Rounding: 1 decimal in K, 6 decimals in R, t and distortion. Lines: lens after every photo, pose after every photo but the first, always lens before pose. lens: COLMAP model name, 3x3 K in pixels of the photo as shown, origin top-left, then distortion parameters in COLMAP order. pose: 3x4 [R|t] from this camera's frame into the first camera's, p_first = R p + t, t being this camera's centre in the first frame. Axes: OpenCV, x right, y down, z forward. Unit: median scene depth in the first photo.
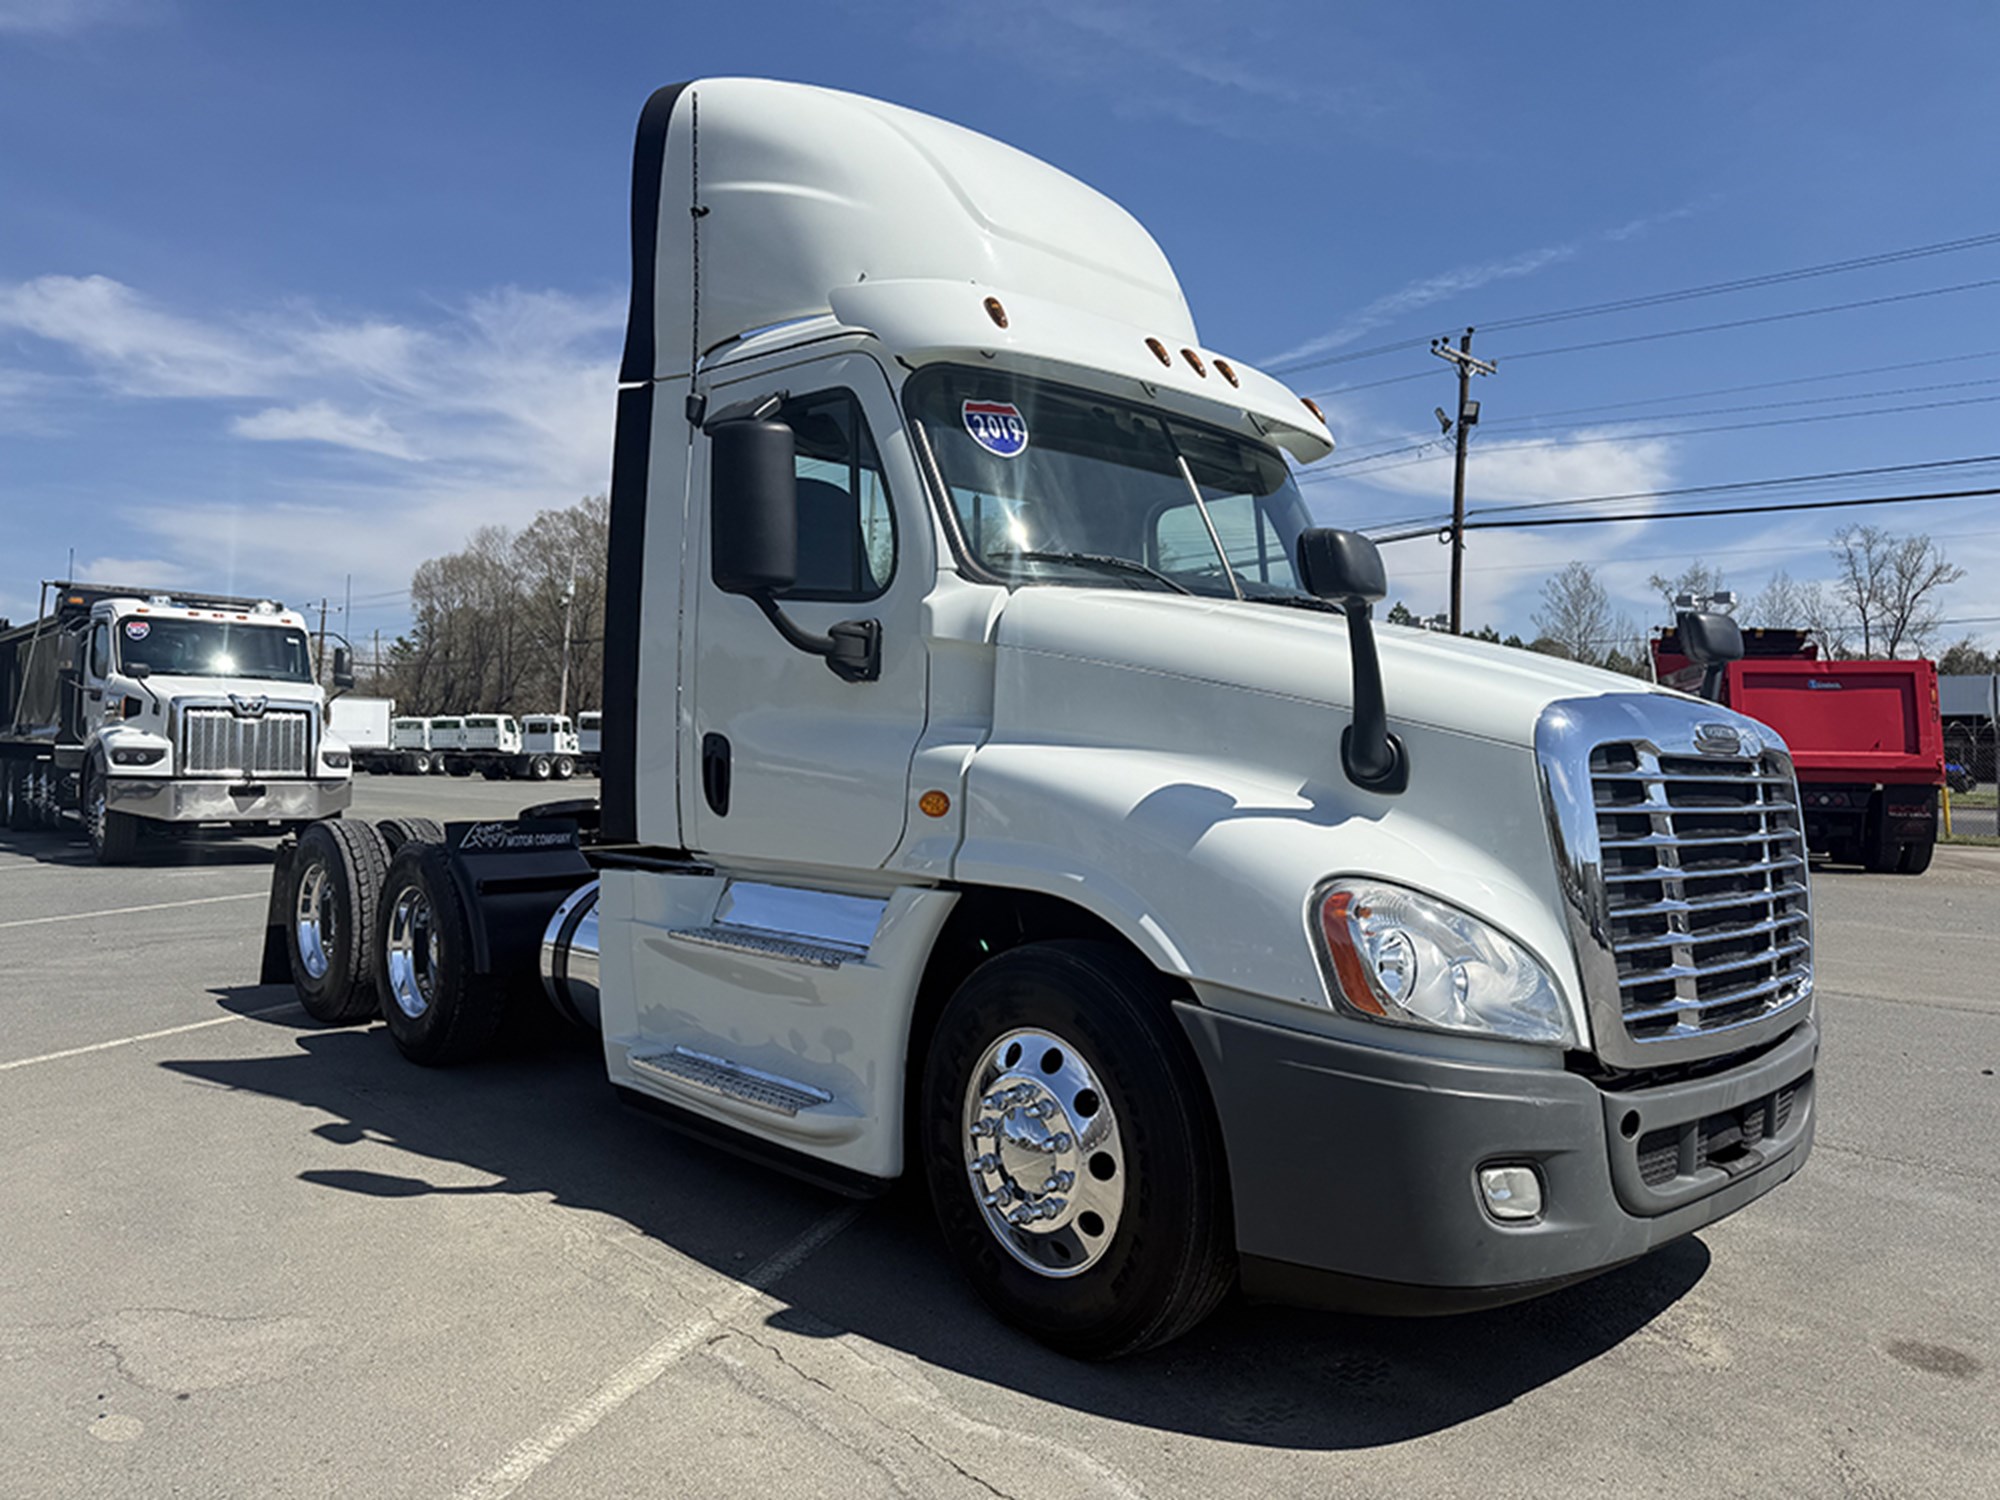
lens RADIAL K [[1404.4, 0, 1006.4], [0, 1404.4, 749.0], [0, 0, 1]] dist [0.006943, -0.004017]
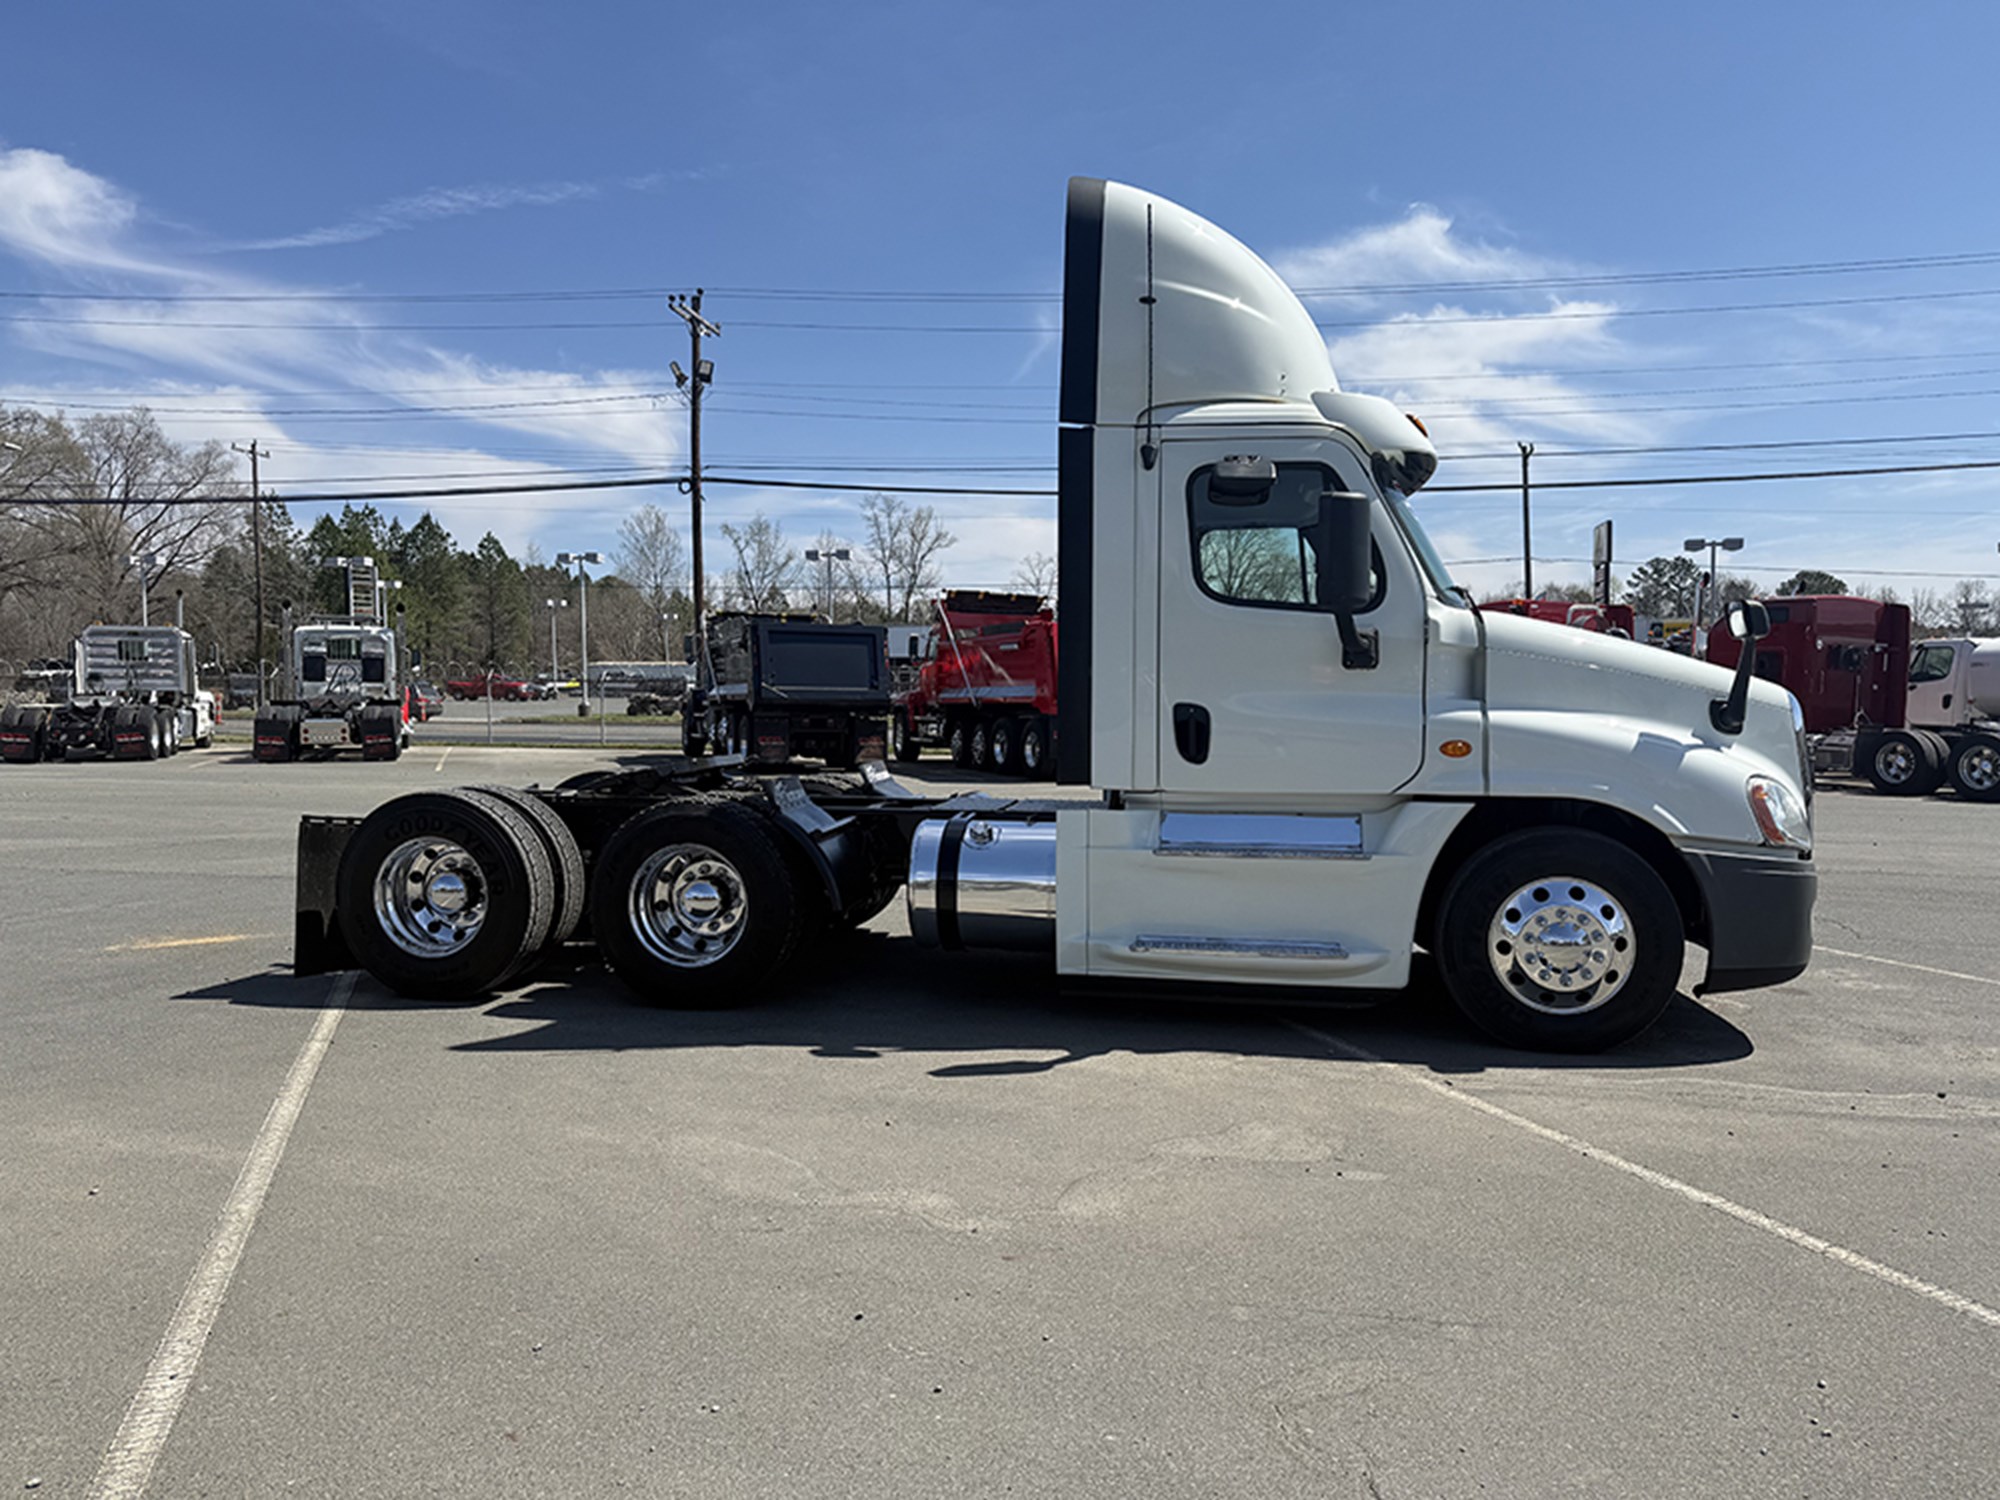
lens RADIAL K [[1379.9, 0, 1011.9], [0, 1379.9, 785.6], [0, 0, 1]] dist [0.040933, -0.085356]
pose [[0.795398, -0.044302, 0.604466, -1.138217], [-0.000561, 0.997271, 0.073829, -0.027323], [-0.606087, -0.059062, 0.793202, 0.046876]]
